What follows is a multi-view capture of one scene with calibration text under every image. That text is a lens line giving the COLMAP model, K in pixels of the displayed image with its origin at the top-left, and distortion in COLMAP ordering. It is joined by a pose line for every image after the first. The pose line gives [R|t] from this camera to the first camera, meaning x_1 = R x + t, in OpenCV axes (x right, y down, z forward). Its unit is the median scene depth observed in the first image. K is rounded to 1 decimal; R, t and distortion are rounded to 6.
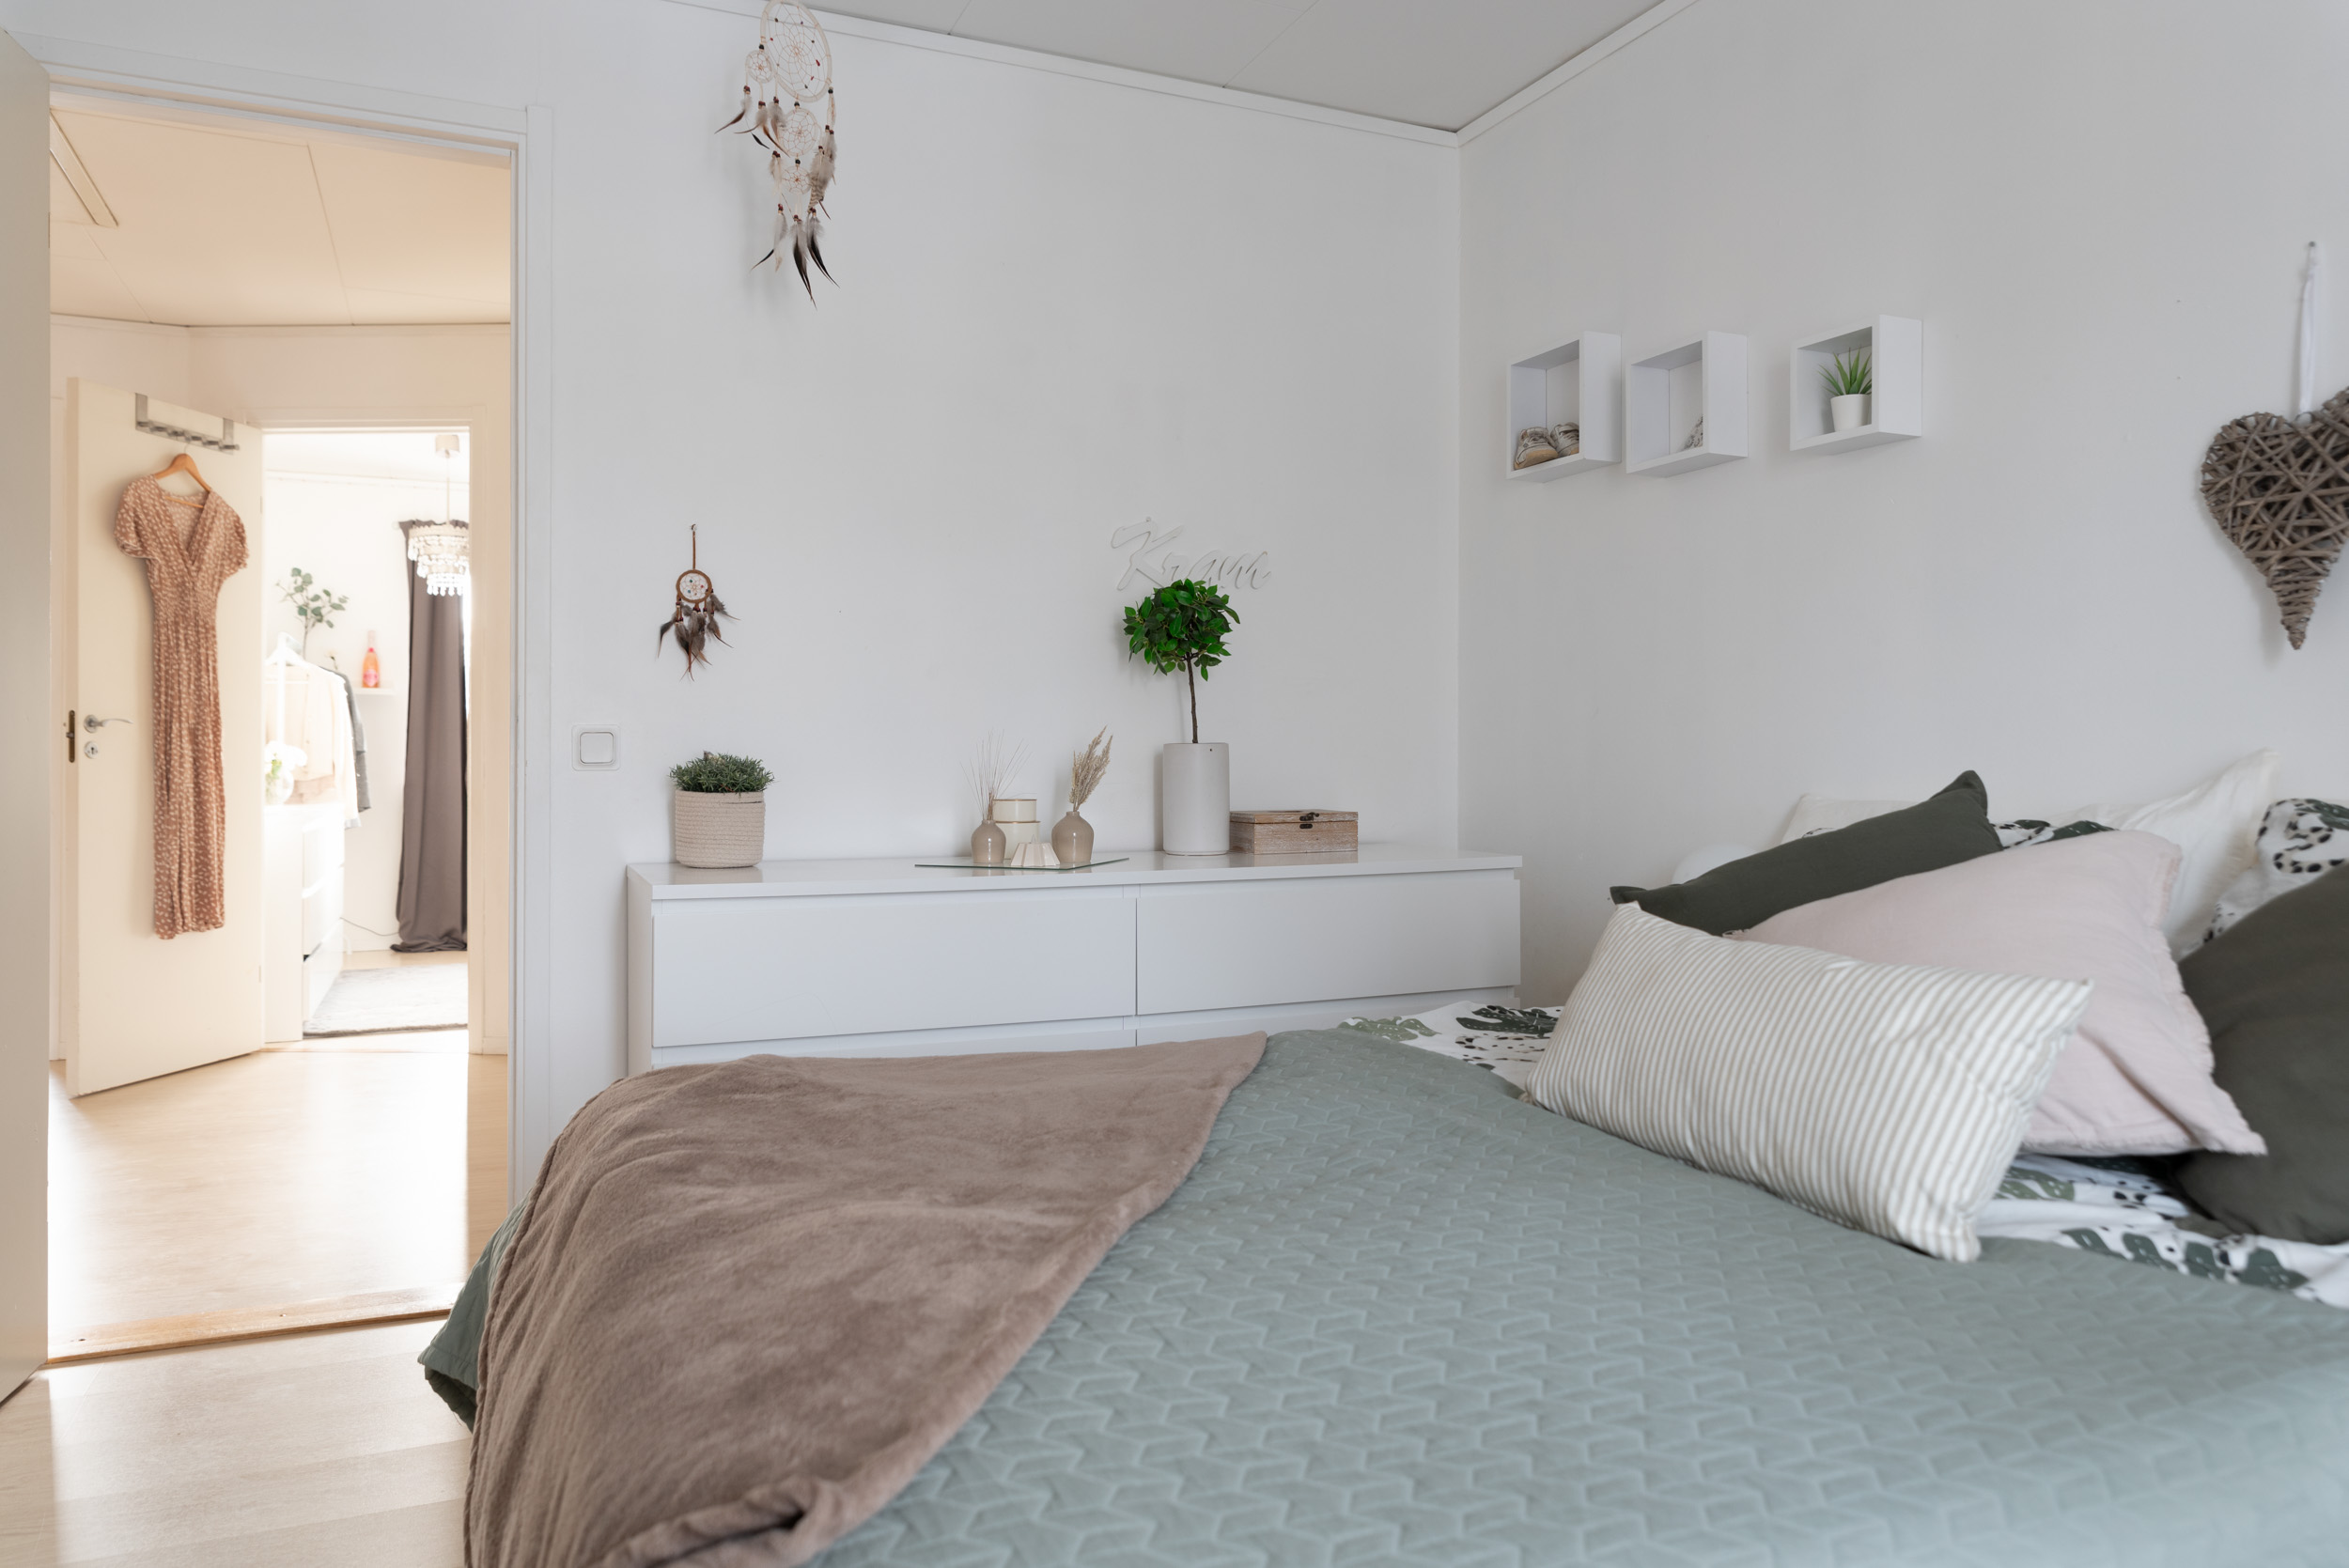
lens RADIAL K [[1595.4, 0, 1170.9], [0, 1595.4, 764.6], [0, 0, 1]] dist [0.008396, -0.000612]
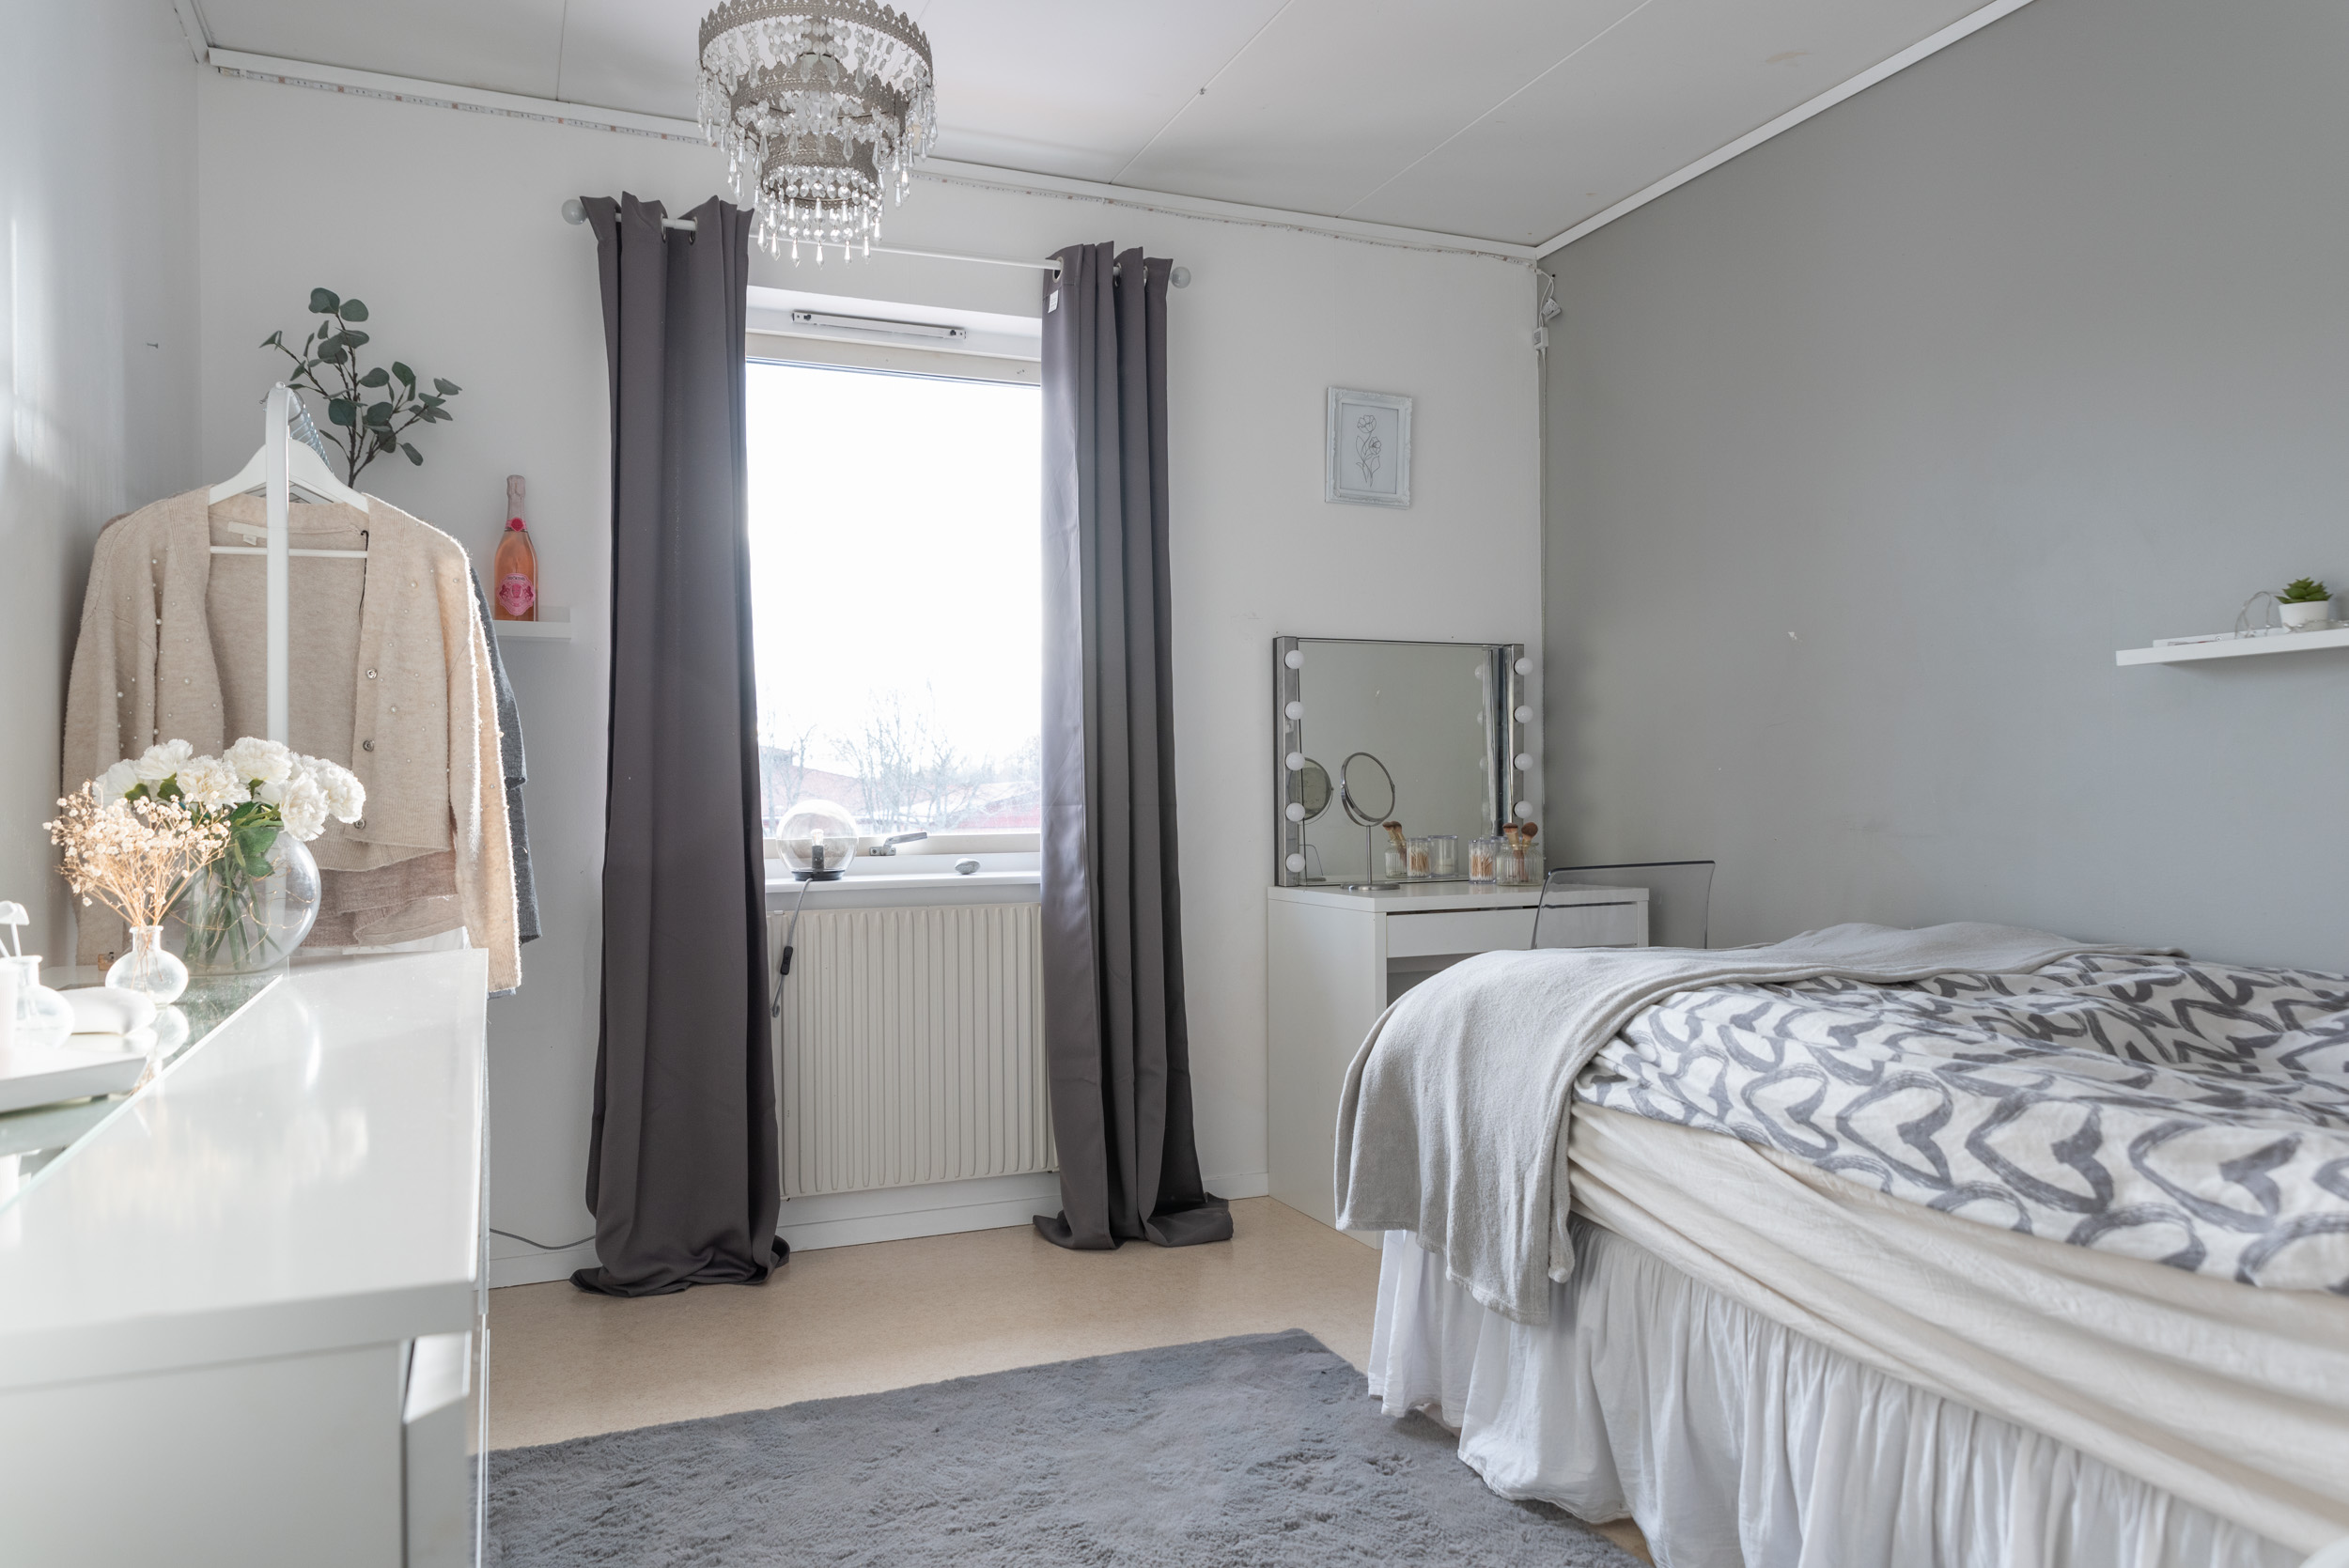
lens RADIAL K [[1595.4, 0, 1187.2], [0, 1595.4, 799.1], [0, 0, 1]] dist [0.008396, -0.000612]
pose [[0.999911, -0.010825, -0.007771, -0.336363], [0.010798, 0.999936, -0.003484, -0.000794], [0.007809, 0.003400, 0.999964, 0.614919]]
